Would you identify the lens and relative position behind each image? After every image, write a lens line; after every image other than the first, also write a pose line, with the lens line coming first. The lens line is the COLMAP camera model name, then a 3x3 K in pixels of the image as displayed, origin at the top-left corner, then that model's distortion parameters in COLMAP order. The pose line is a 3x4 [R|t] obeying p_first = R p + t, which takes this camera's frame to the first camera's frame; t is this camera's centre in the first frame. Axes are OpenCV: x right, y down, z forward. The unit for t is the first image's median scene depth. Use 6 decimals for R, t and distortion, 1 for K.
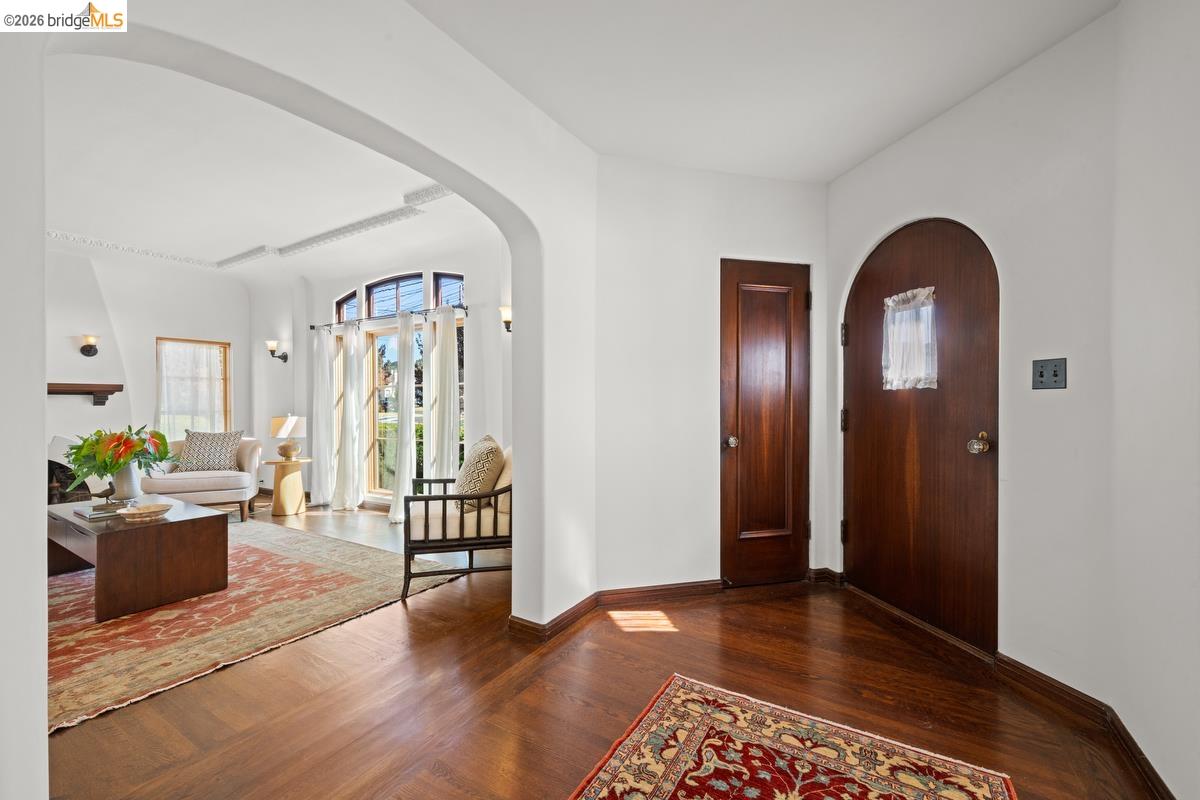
lens RADIAL K [[476.9, 0, 602.9], [0, 476.9, 402.7], [0, 0, 1]] dist [-0.002805, 0.000991]
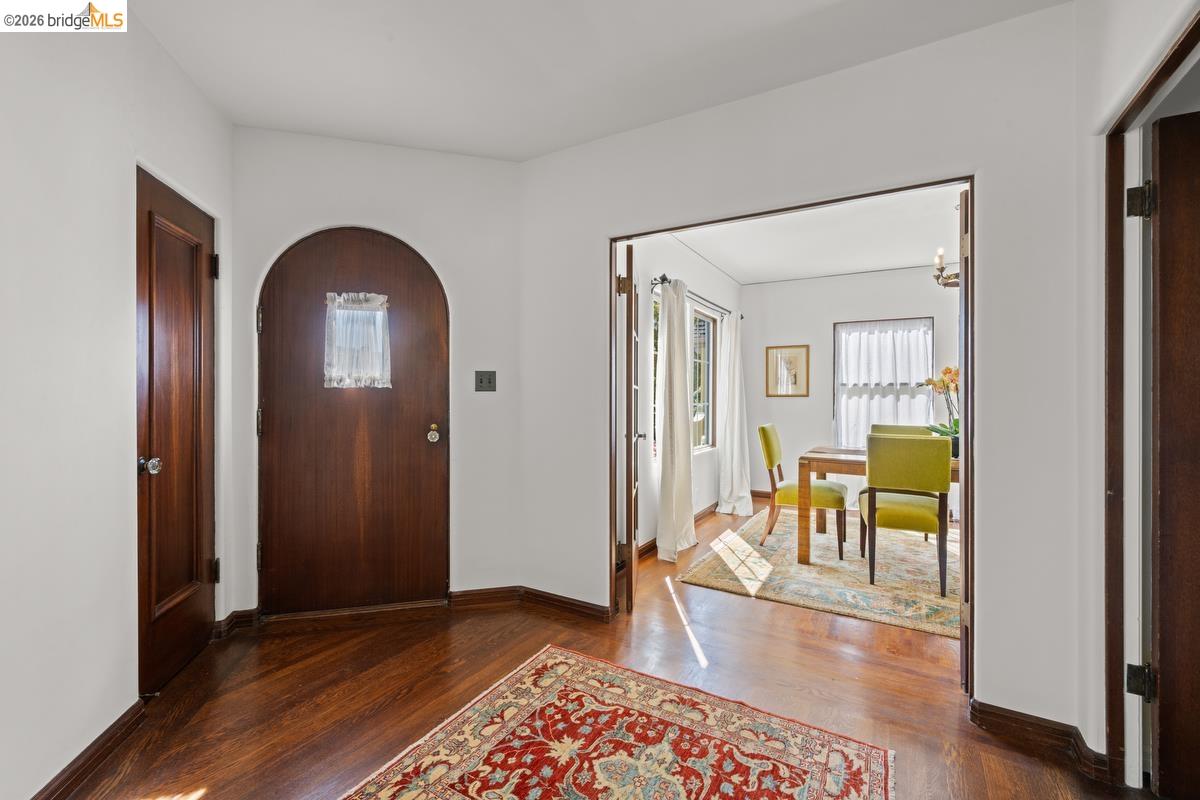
lens RADIAL K [[502.2, 0, 596.7], [0, 502.2, 395.6], [0, 0, 1]] dist [0.002963, 0.000101]
pose [[-0.003424, 0.002418, 0.999991, -0.463731], [0.001085, 0.999996, -0.002414, -0.009131], [-0.999994, 0.001077, -0.003427, 0.510790]]
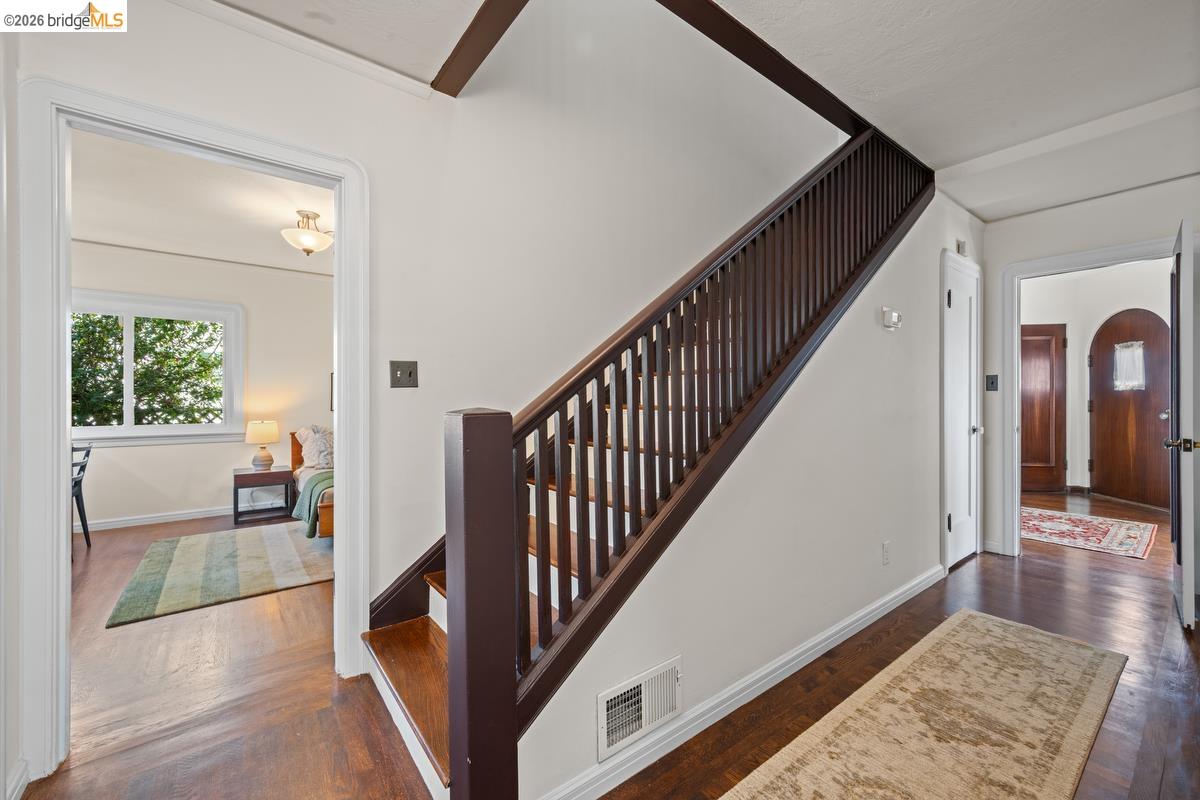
lens RADIAL K [[476.9, 0, 596.2], [0, 476.9, 399.3], [0, 0, 1]] dist [-0.002805, 0.000991]
pose [[0.933196, -0.001423, -0.359366, -0.784821], [-0.001044, 0.999977, -0.006671, 0.028368], [0.359368, 0.006601, 0.933173, -1.789415]]
